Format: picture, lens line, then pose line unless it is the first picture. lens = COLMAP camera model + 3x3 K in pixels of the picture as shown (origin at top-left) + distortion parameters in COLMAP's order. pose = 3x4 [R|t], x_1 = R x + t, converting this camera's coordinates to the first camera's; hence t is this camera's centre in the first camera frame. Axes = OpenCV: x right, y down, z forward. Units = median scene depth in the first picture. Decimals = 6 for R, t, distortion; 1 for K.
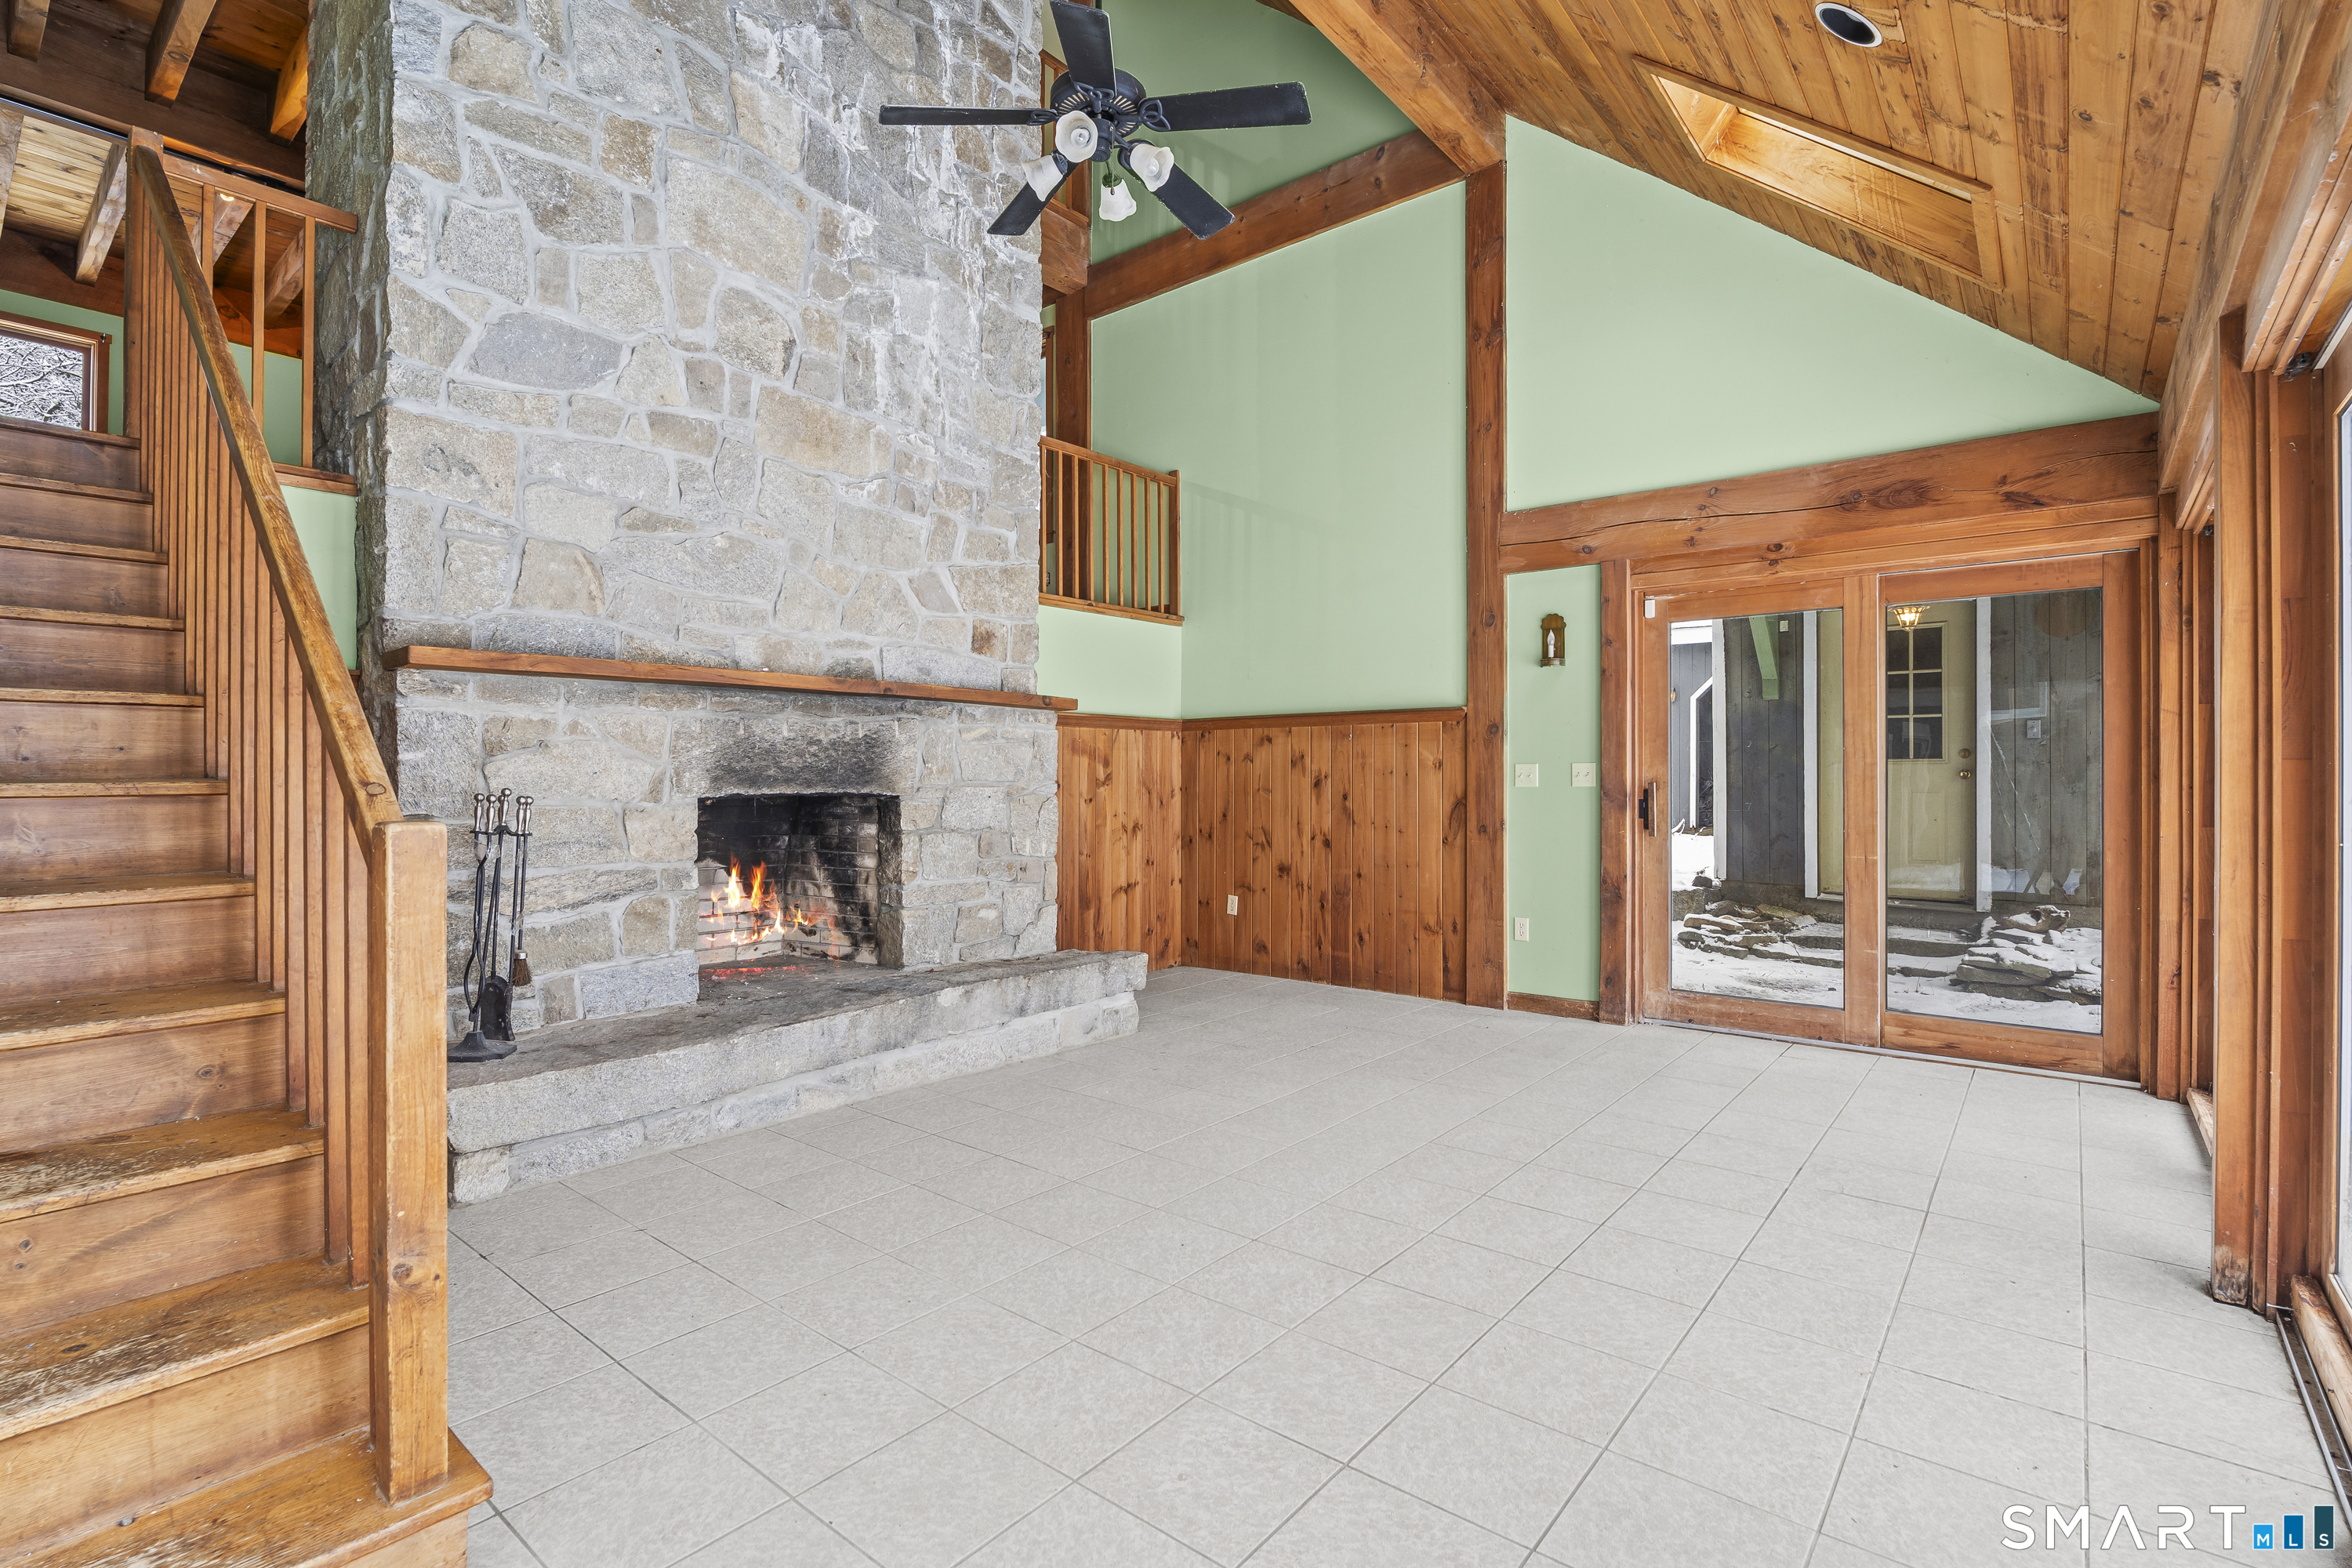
lens RADIAL K [[1086.9, 0, 1176.0], [0, 1086.9, 784.0], [0, 0, 1]] dist [-0.015763, 0.000632]
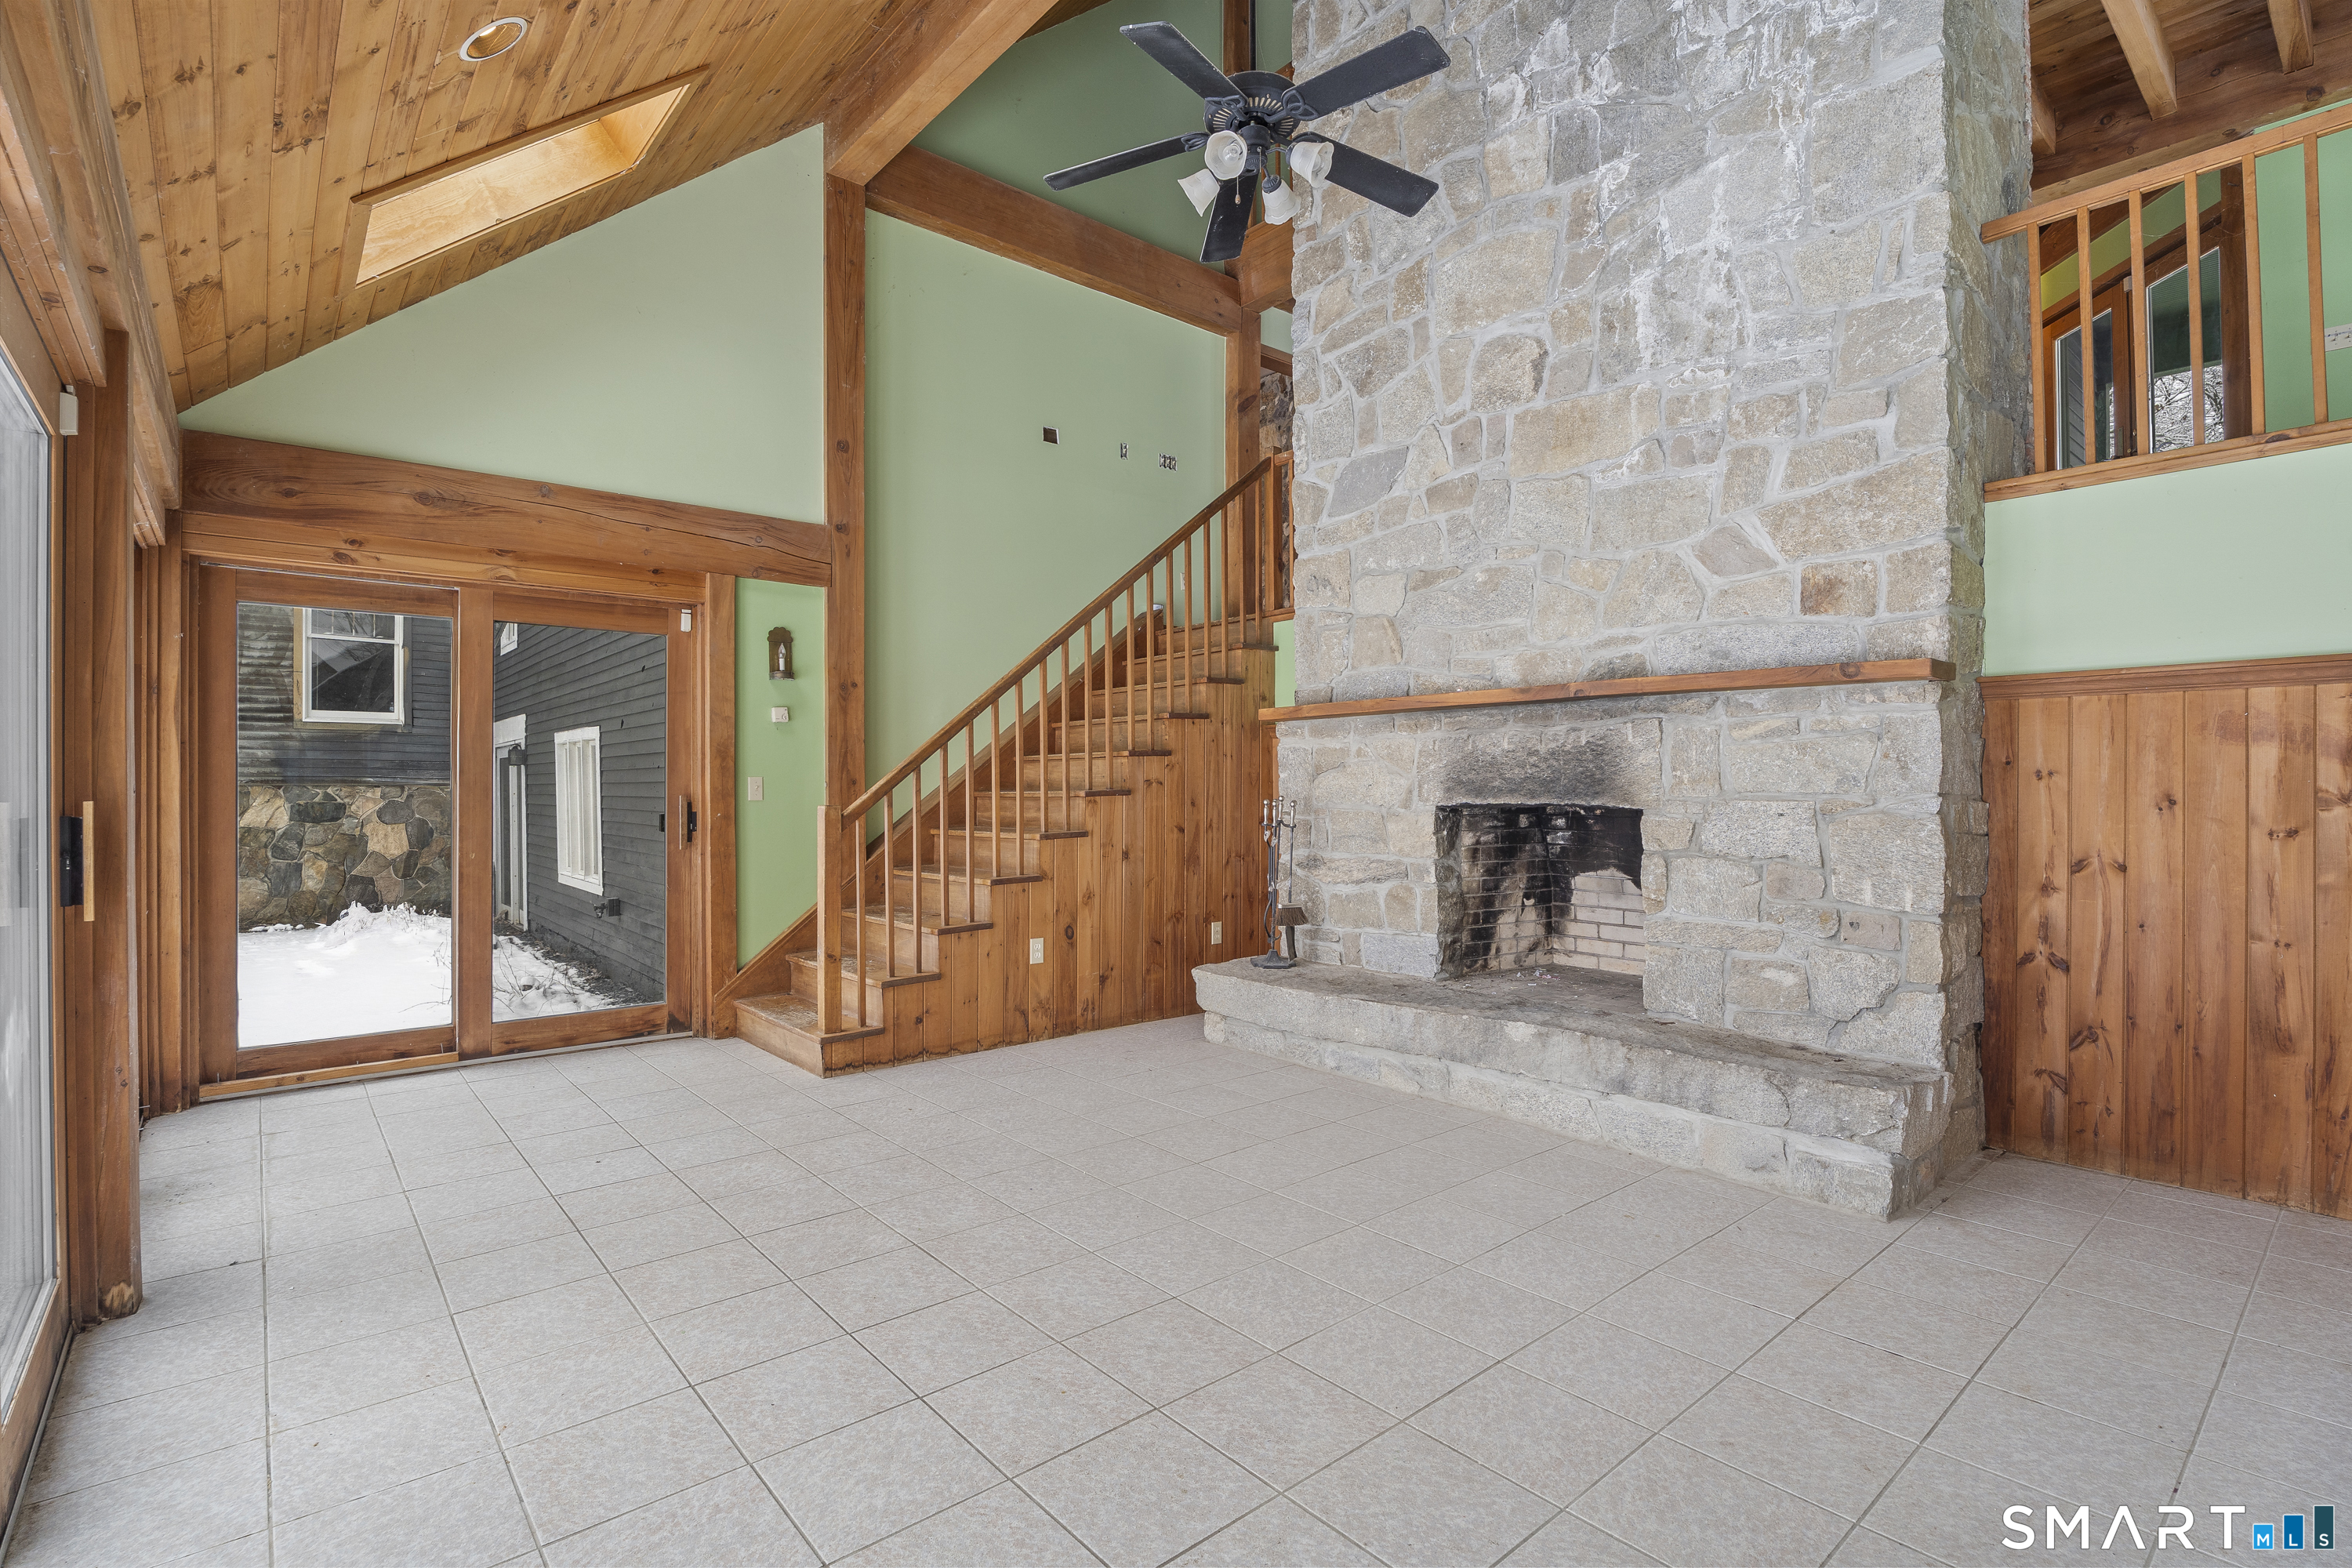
lens RADIAL K [[1093.9, 0, 1159.5], [0, 1093.9, 789.0], [0, 0, 1]] dist [-0.021271, 0.012185]
pose [[-0.180913, 0.001885, -0.983497, 0.703353], [-0.002431, 0.999994, 0.002364, -0.006804], [0.983496, 0.002818, -0.180907, 0.831472]]
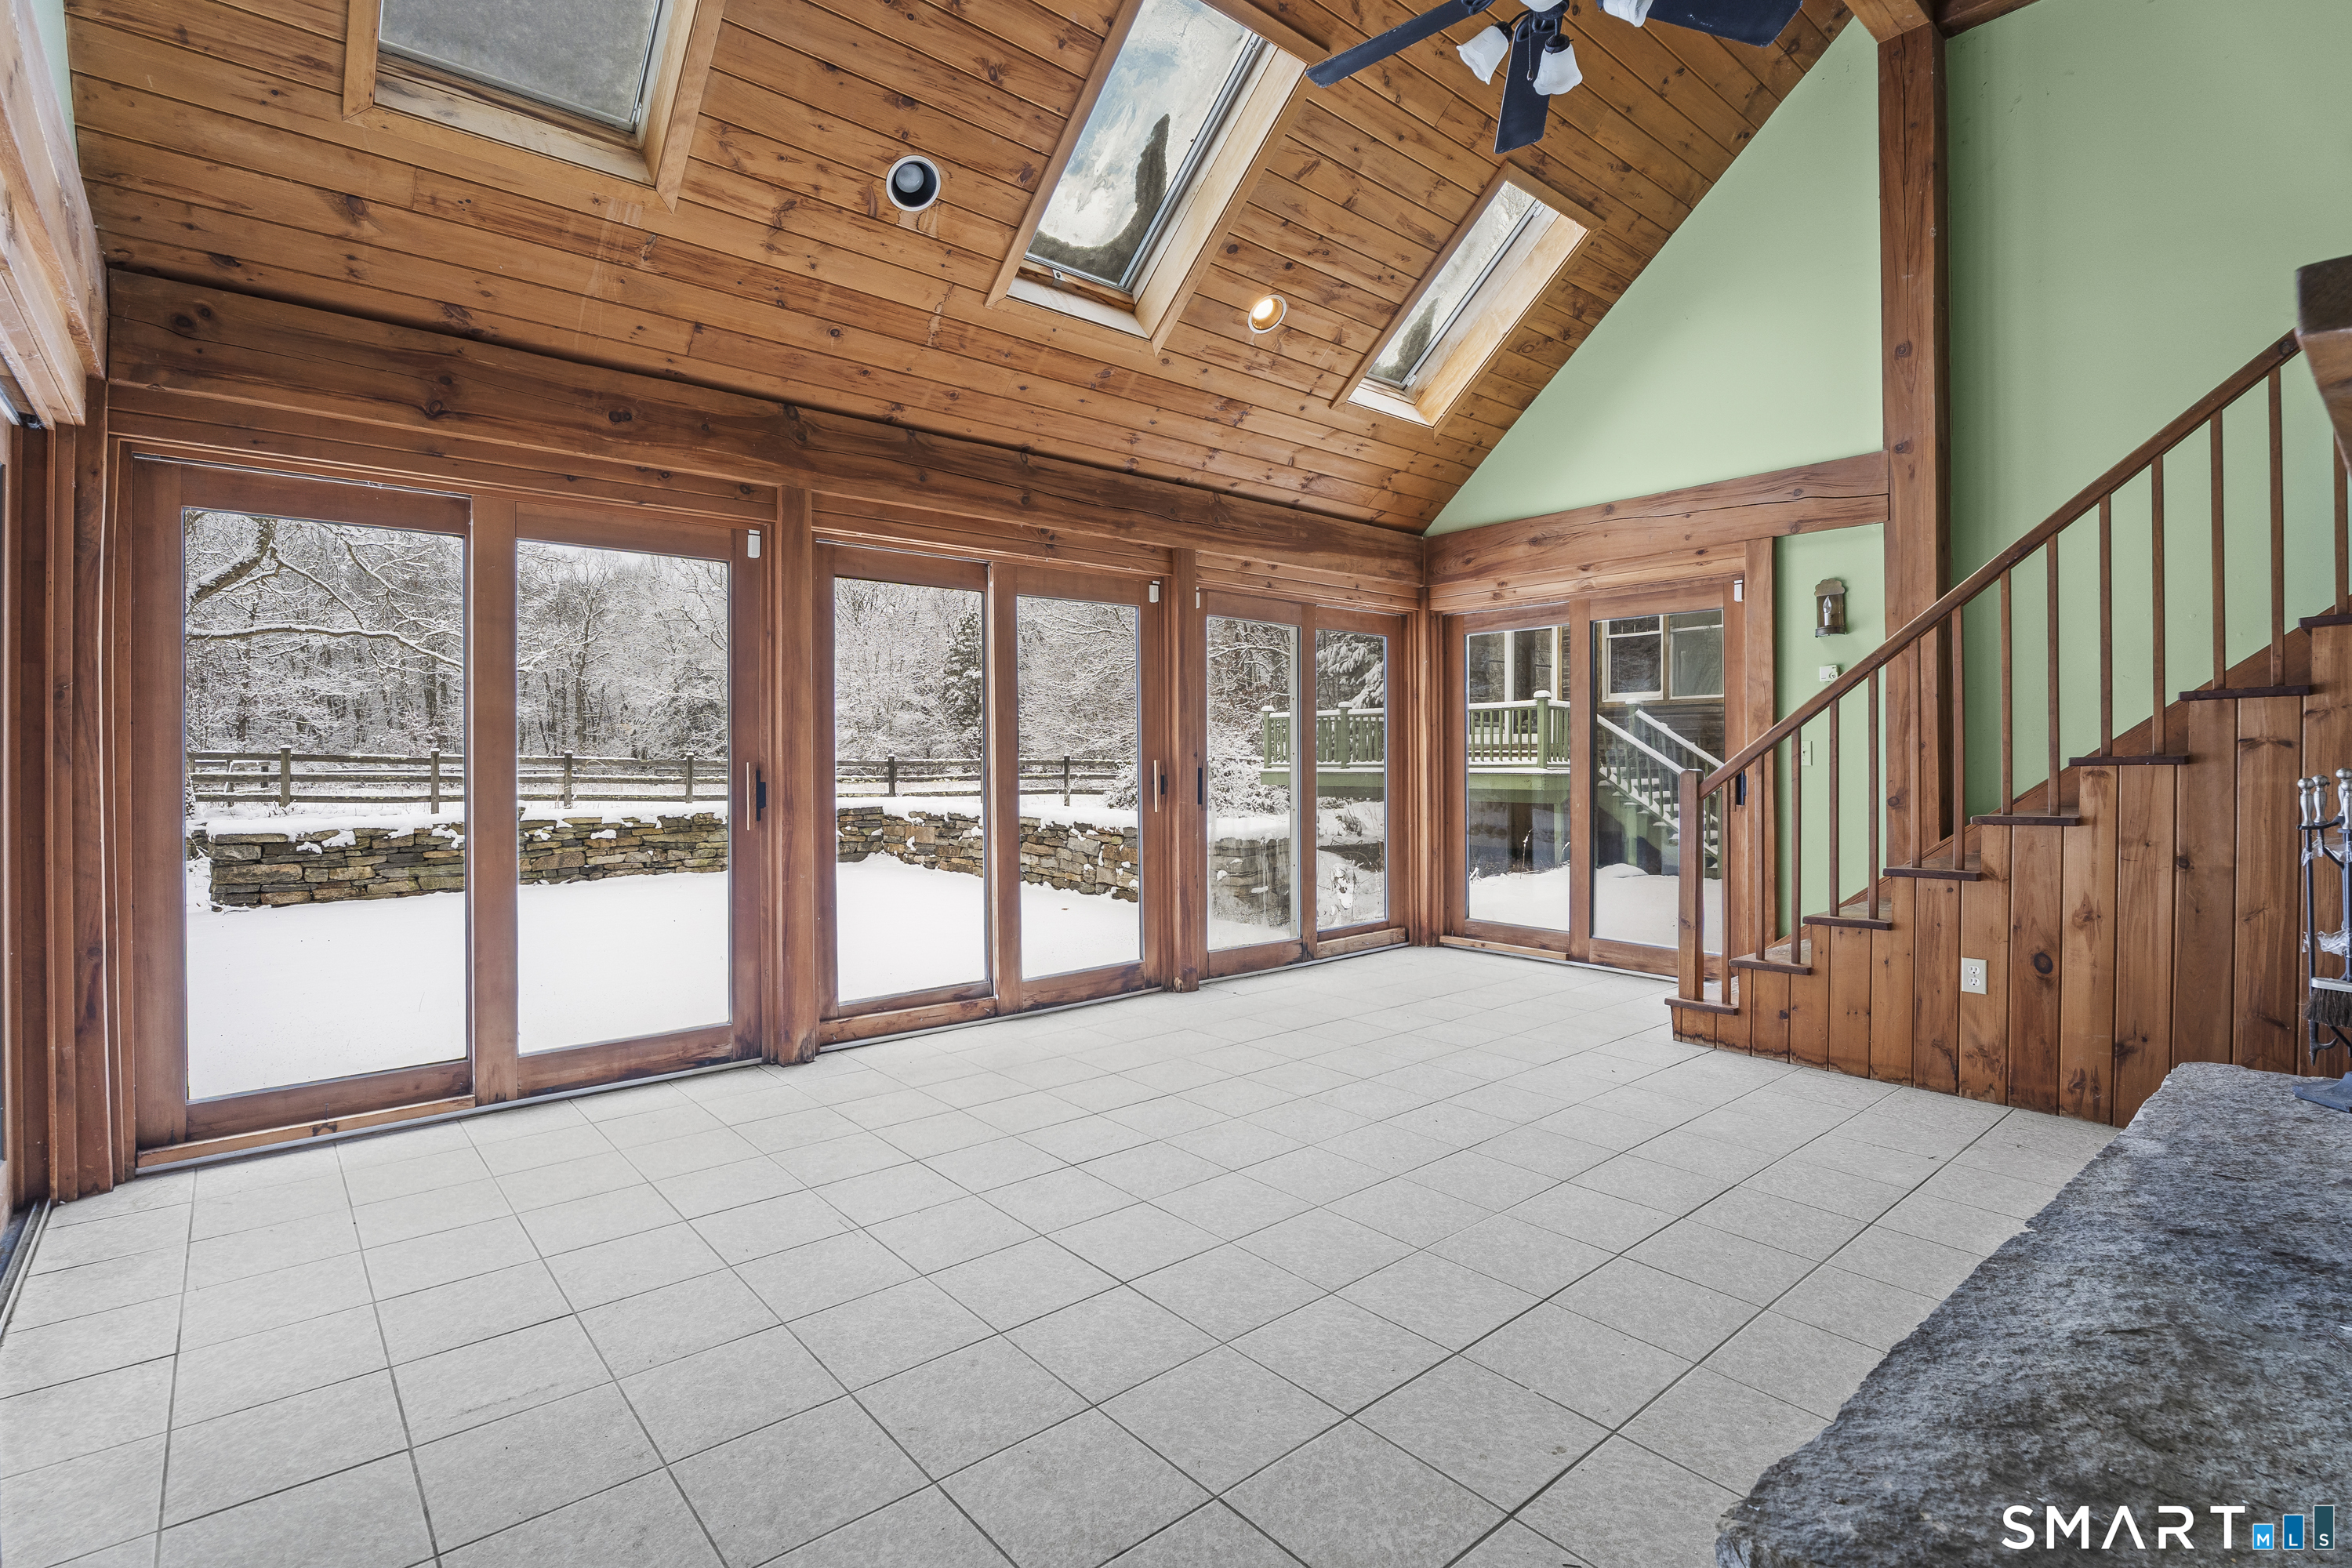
lens RADIAL K [[1093.9, 0, 1159.5], [0, 1093.9, 789.0], [0, 0, 1]] dist [-0.021271, 0.012185]
pose [[-0.983908, -0.002668, 0.178657, 0.062311], [0.003632, 0.999383, 0.034926, -0.008899], [-0.178640, 0.035013, -0.983291, 1.427102]]
